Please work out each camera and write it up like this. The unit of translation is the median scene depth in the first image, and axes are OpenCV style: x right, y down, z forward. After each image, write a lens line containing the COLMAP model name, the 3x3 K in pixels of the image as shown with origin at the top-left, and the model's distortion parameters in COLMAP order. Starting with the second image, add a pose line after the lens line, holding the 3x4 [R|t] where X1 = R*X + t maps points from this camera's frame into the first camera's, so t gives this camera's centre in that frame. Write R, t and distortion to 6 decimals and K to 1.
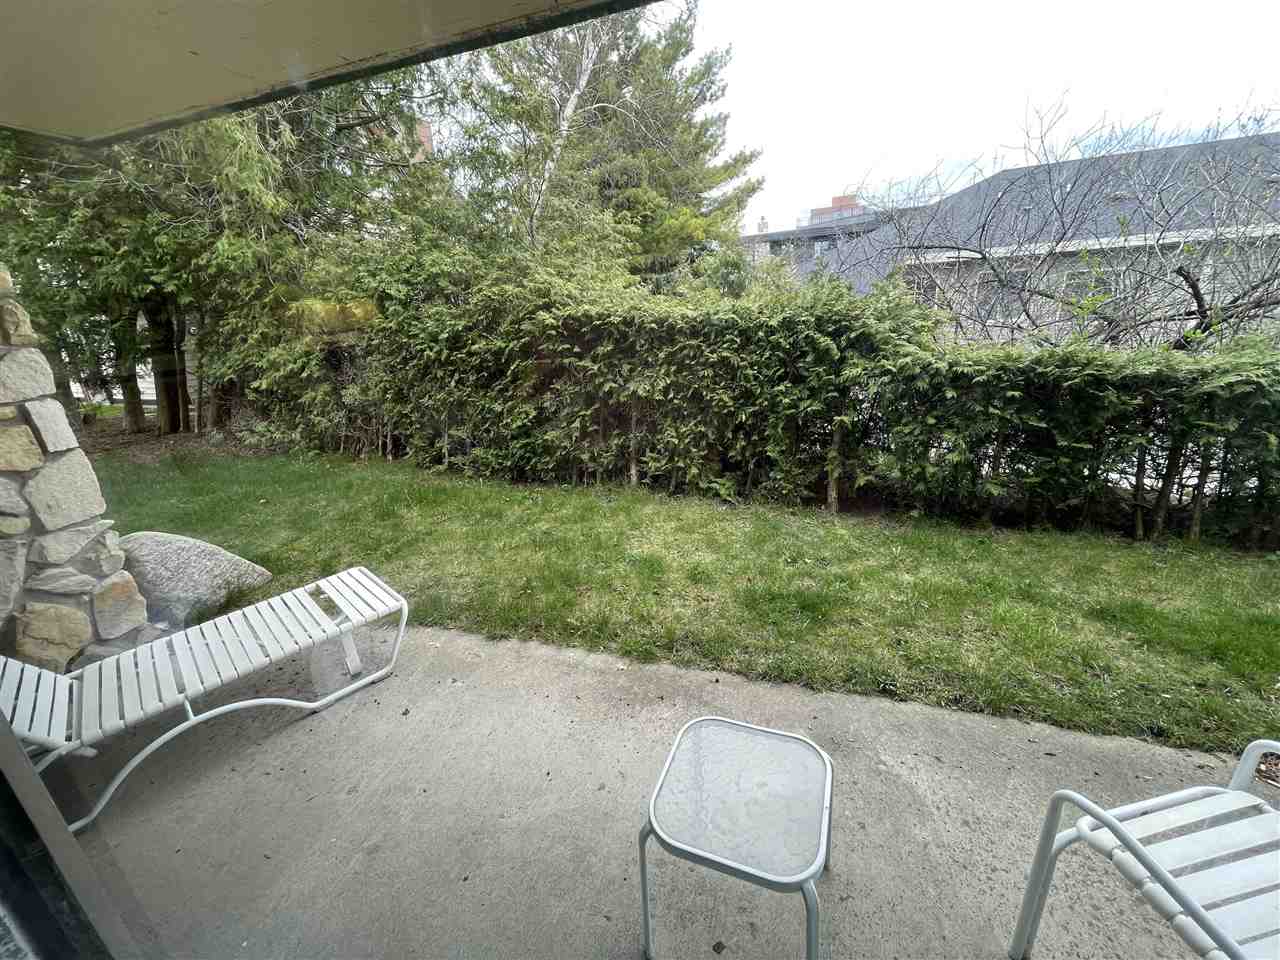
lens RADIAL K [[515.9, 0, 637.3], [0, 515.9, 480.7], [0, 0, 1]] dist [-0.004157, -0.000627]
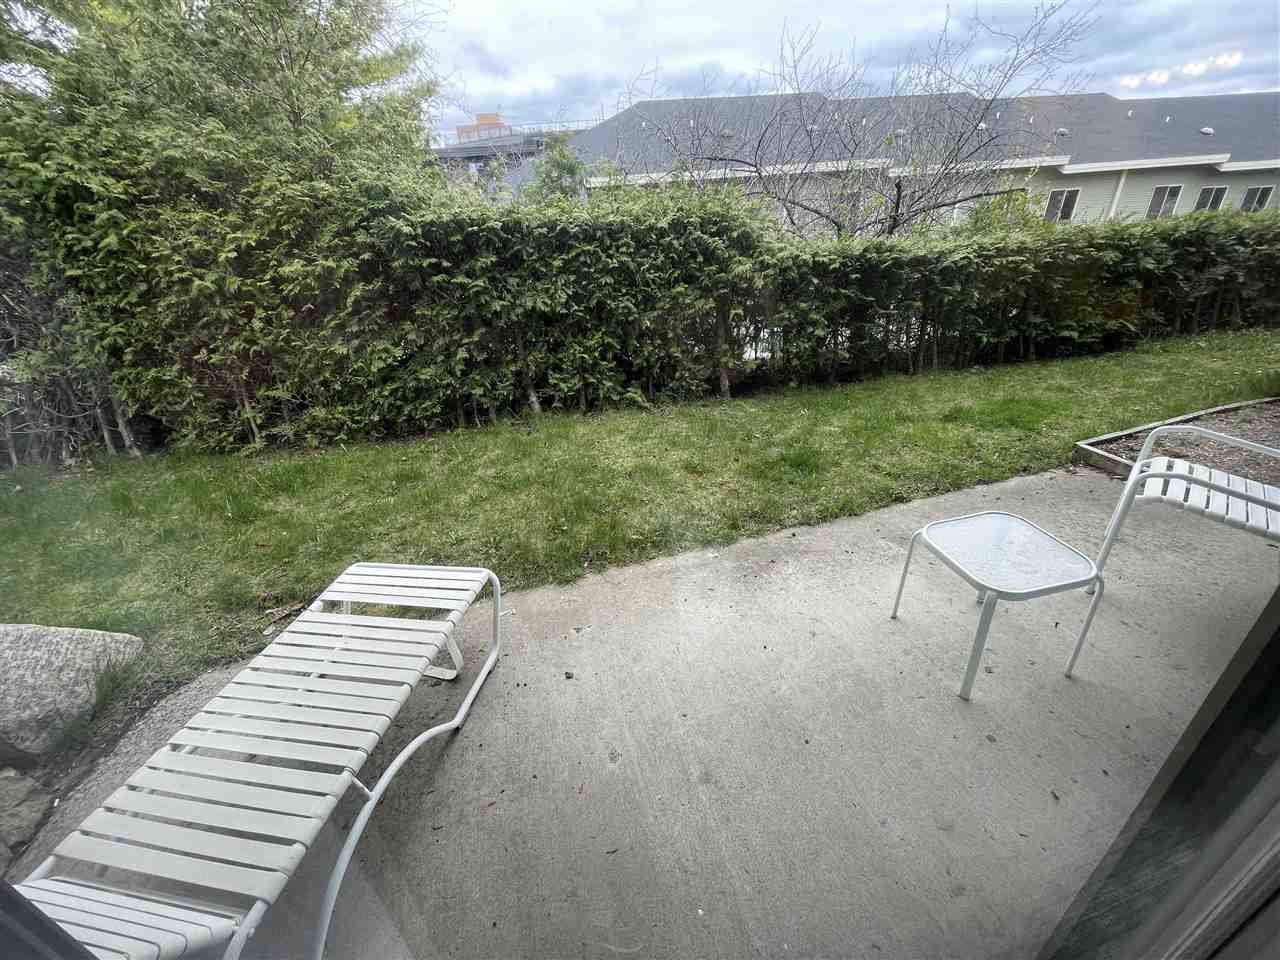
lens RADIAL K [[515.9, 0, 637.3], [0, 515.9, 480.7], [0, 0, 1]] dist [-0.004157, -0.000627]
pose [[0.828028, -0.253831, 0.499939, -0.392207], [0.193060, 0.966205, 0.170808, 0.002318], [-0.526400, -0.044915, 0.849050, 0.118448]]
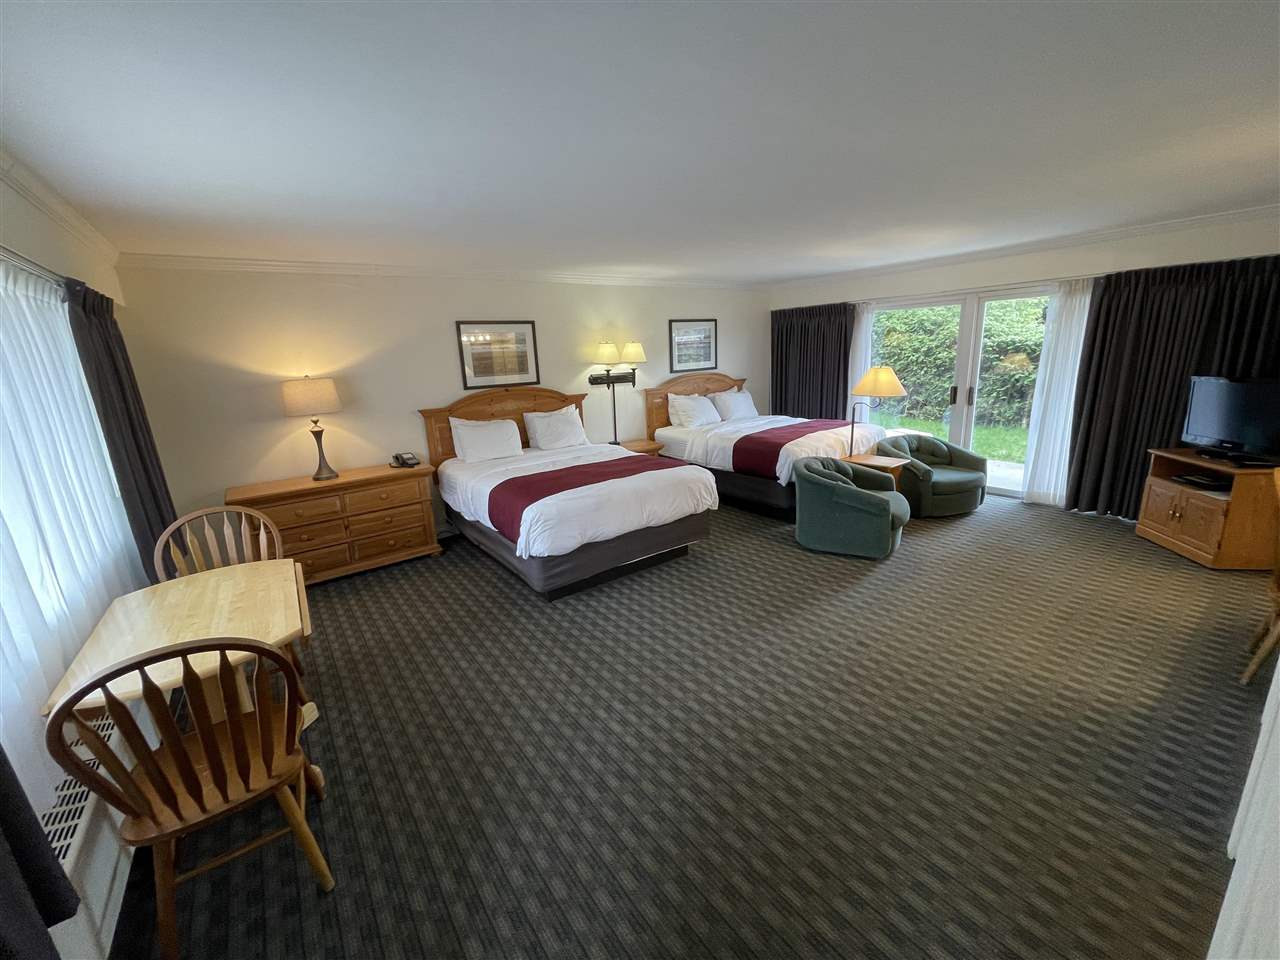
lens RADIAL K [[515.9, 0, 637.3], [0, 515.9, 480.7], [0, 0, 1]] dist [-0.004157, -0.000627]
pose [[0.811277, 0.165290, -0.560811, -0.071537], [-0.189200, 0.981813, 0.015674, 0.483495], [0.553203, 0.093390, 0.827795, -1.491066]]
